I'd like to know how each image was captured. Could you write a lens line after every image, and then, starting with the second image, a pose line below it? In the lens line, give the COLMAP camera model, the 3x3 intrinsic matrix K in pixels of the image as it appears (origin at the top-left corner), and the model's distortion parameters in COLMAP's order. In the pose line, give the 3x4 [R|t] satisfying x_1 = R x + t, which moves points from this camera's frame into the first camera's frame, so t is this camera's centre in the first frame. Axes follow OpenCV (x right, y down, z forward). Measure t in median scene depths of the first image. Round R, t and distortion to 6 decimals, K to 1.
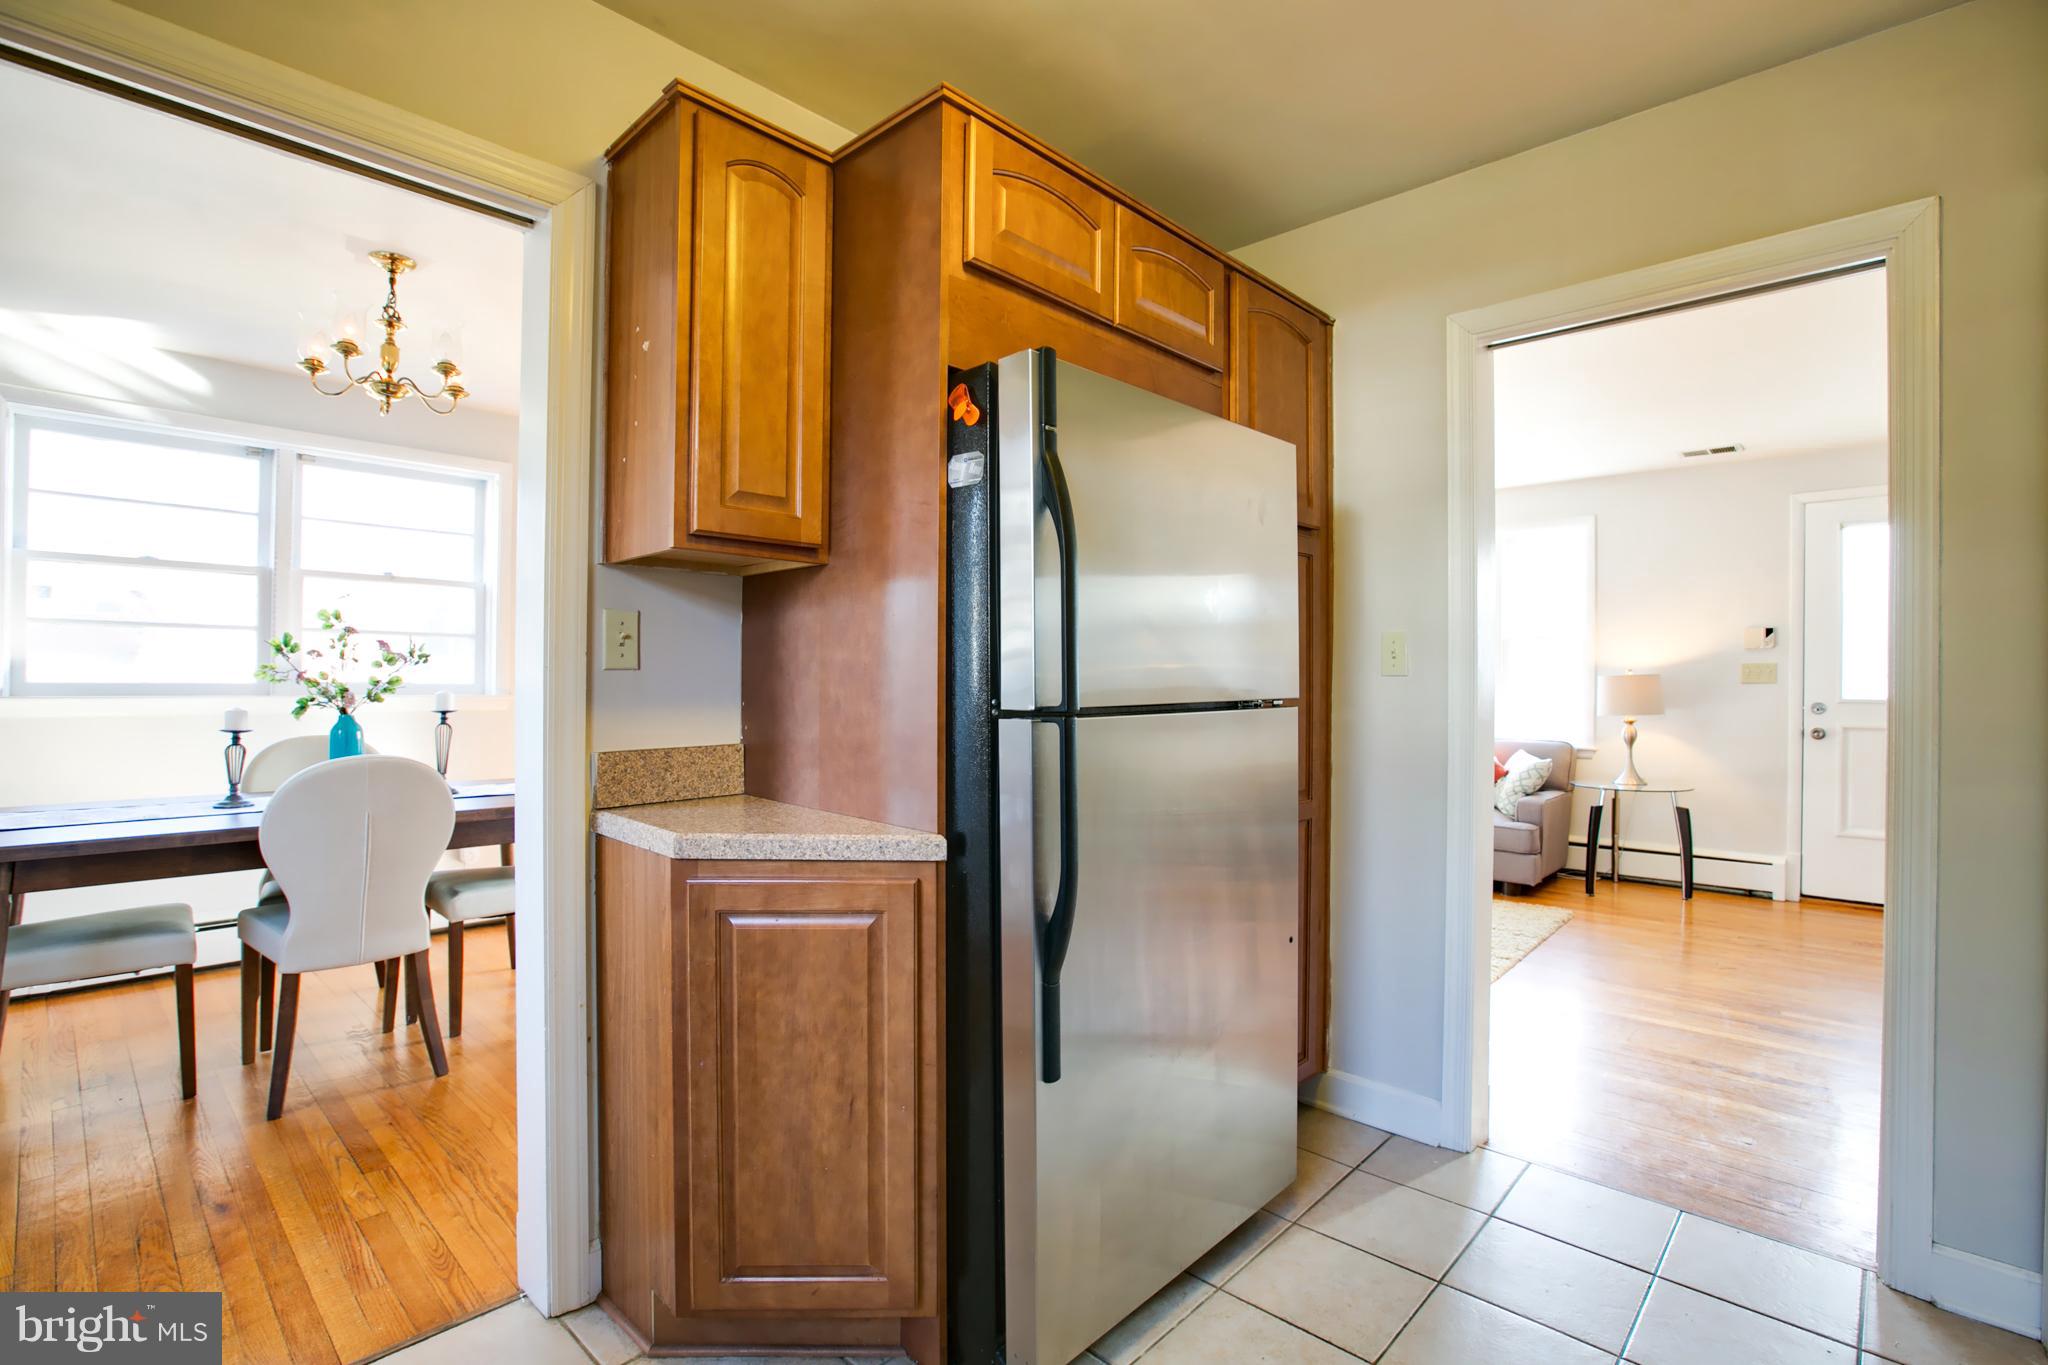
lens RADIAL K [[934.7, 0, 1029.4], [0, 934.7, 686.2], [0, 0, 1]] dist [-0.035258, 0.003233]
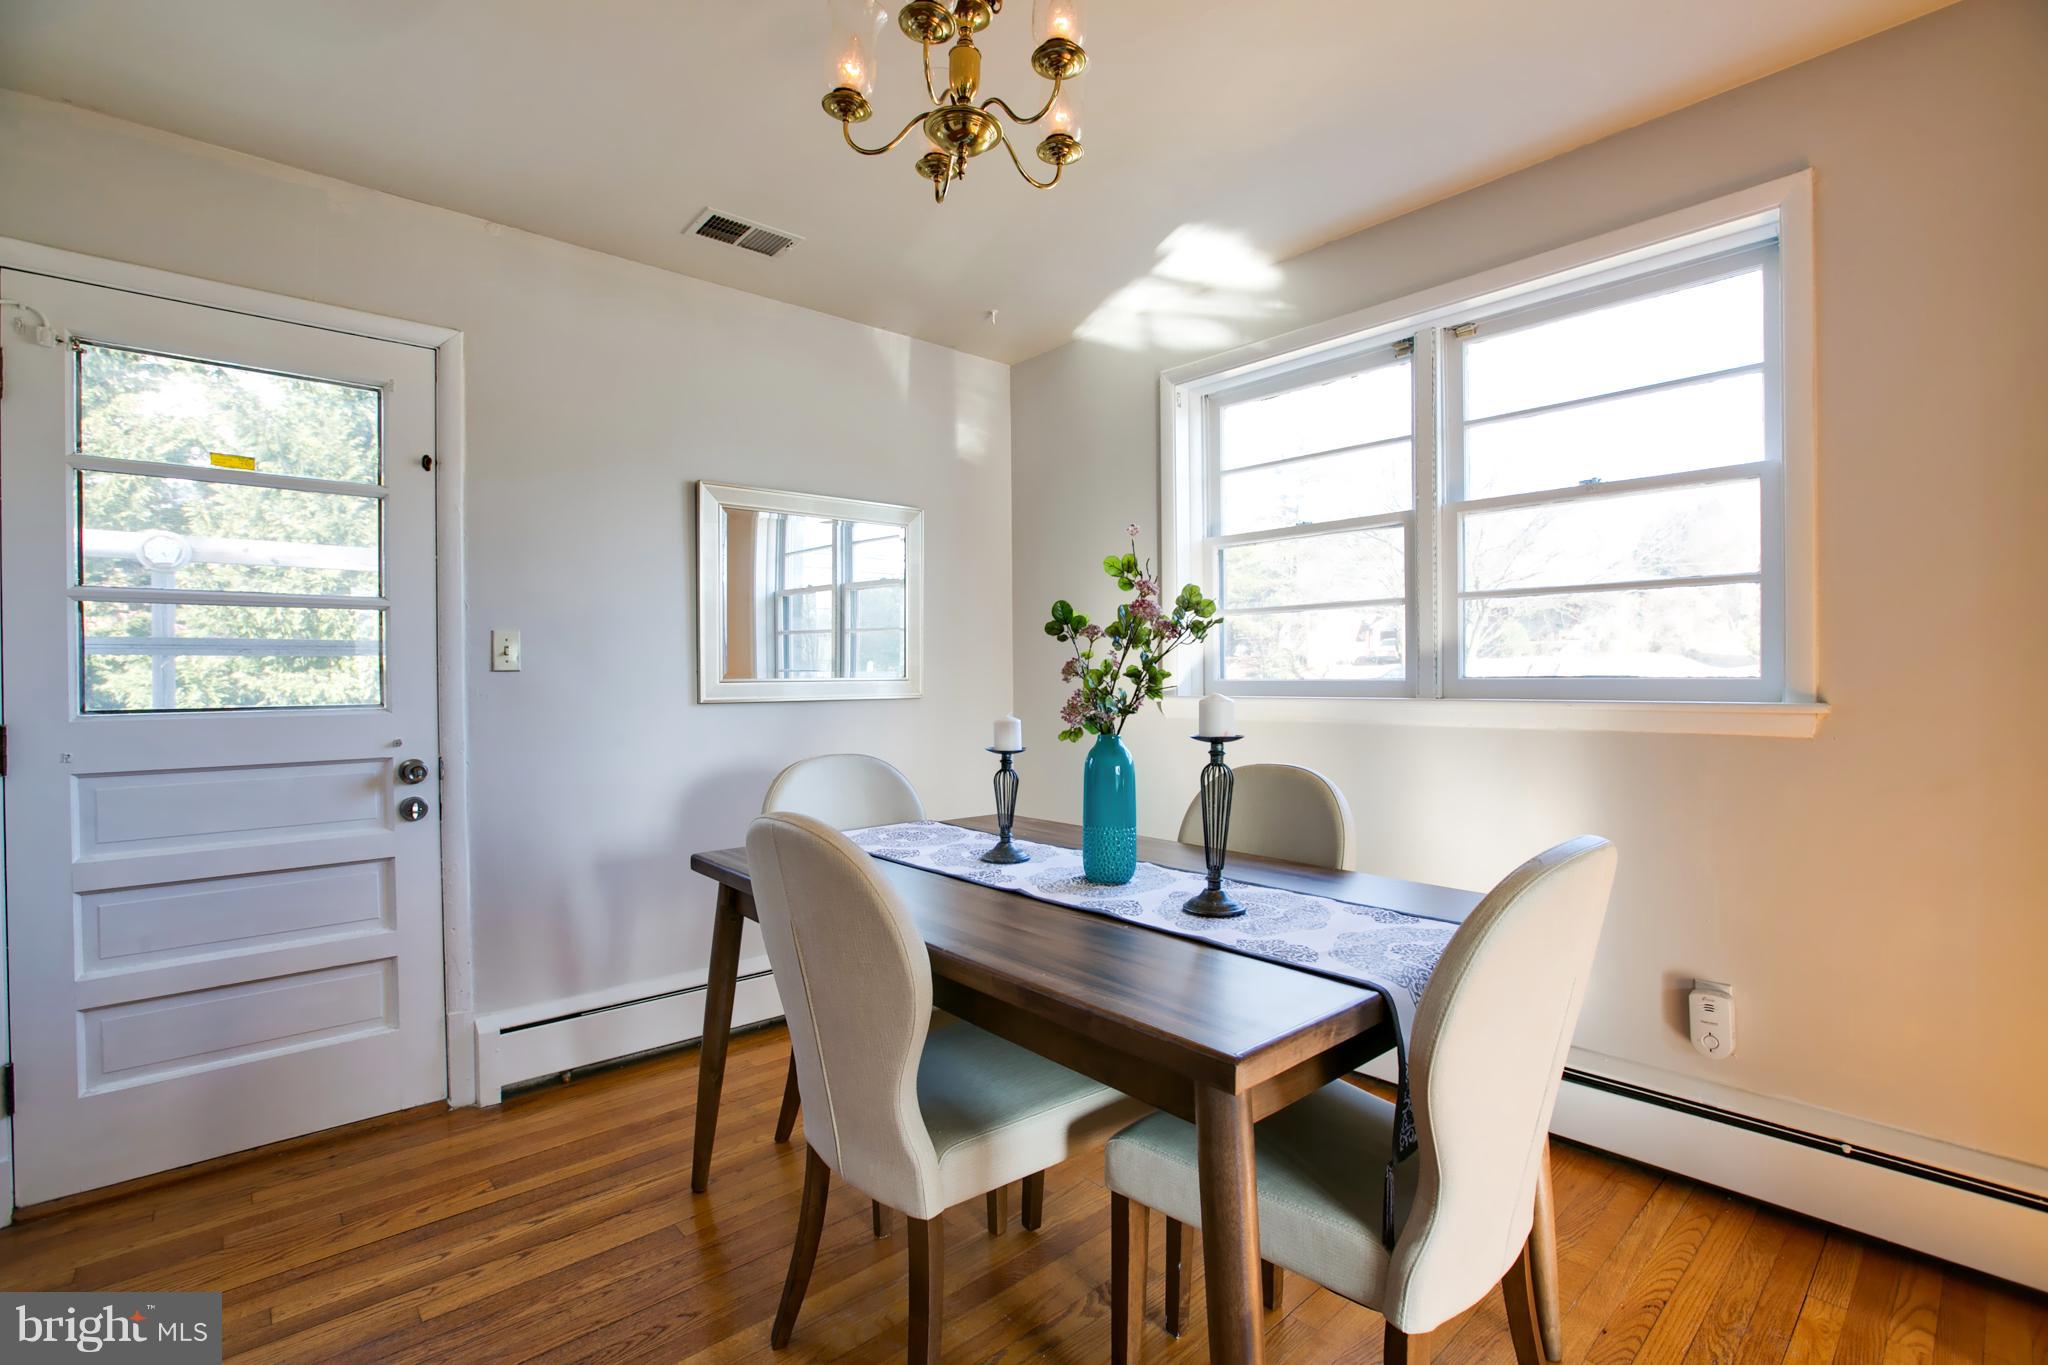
lens RADIAL K [[934.7, 0, 1032.1], [0, 934.7, 675.7], [0, 0, 1]] dist [-0.035258, 0.003233]
pose [[-0.087305, -0.012855, -0.996099, -0.093555], [-0.002078, 0.999917, -0.012722, 0.000899], [0.996179, 0.000959, -0.087325, 0.574506]]
